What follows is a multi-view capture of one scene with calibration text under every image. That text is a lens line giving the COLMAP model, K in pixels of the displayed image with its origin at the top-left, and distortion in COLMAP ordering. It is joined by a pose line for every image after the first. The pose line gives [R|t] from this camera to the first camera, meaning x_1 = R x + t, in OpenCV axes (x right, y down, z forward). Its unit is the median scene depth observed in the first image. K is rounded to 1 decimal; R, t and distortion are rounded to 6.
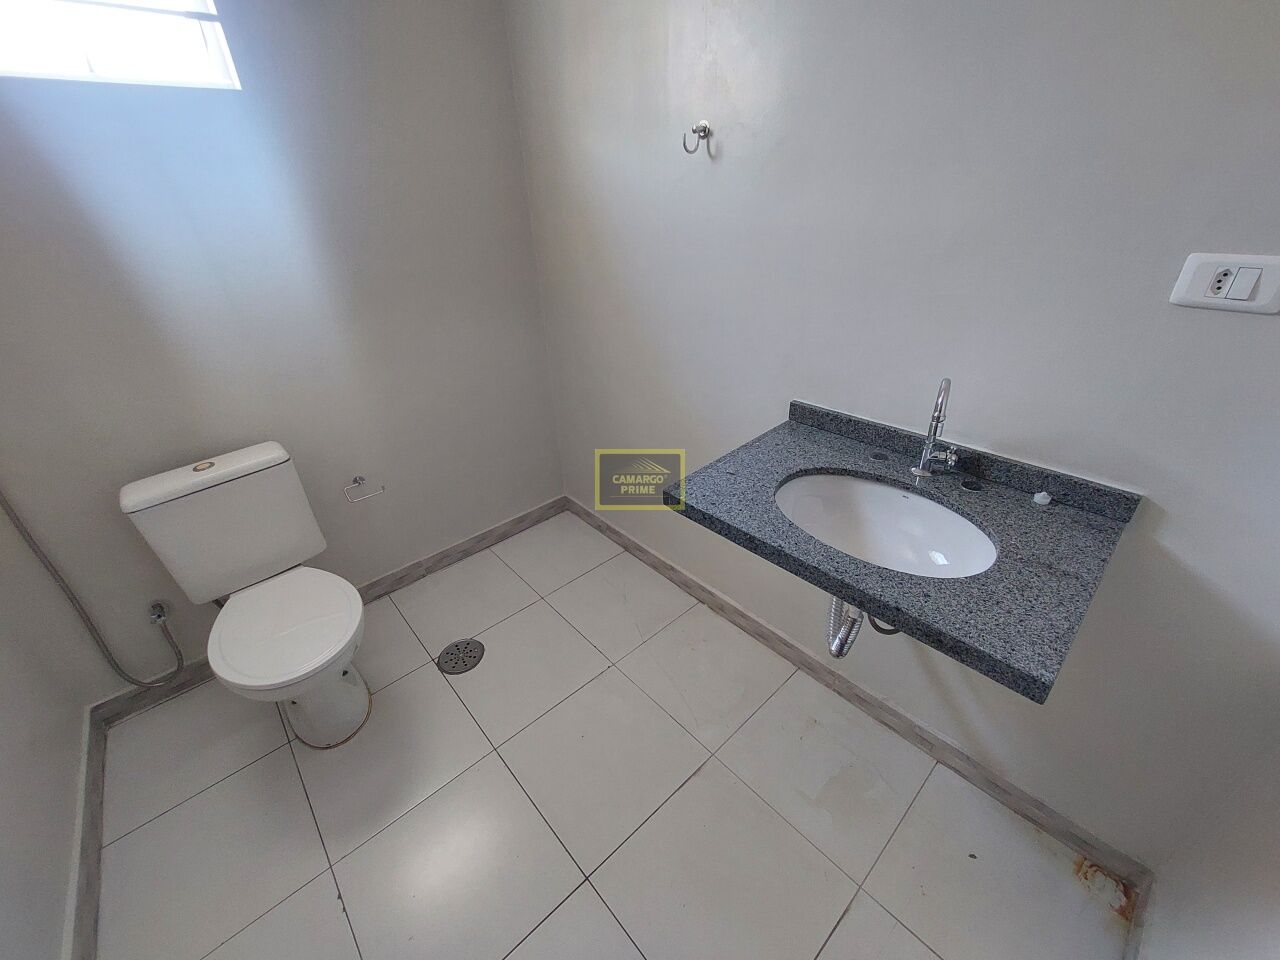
lens RADIAL K [[512.9, 0, 645.5], [0, 512.9, 477.6], [0, 0, 1]] dist [-0.011879, -0.000424]
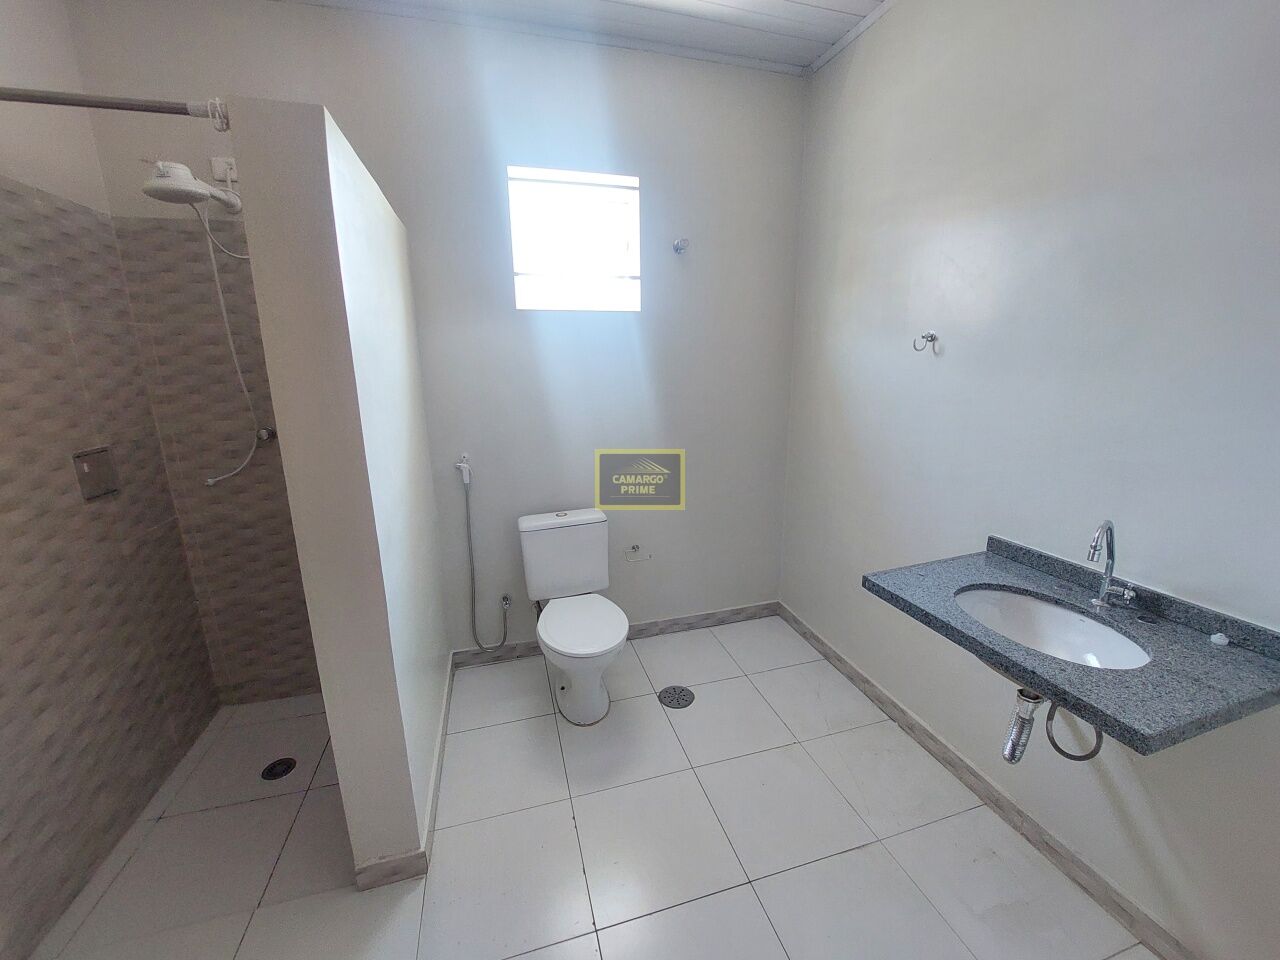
lens RADIAL K [[511.2, 0, 640.0], [0, 511.2, 480.0], [0, 0, 1]] dist [-0.027584, 0.004867]
pose [[0.894683, 0.126374, -0.428453, 0.043352], [-0.235052, 0.948810, -0.210973, 0.183932], [0.379860, 0.289463, 0.878589, -0.427097]]
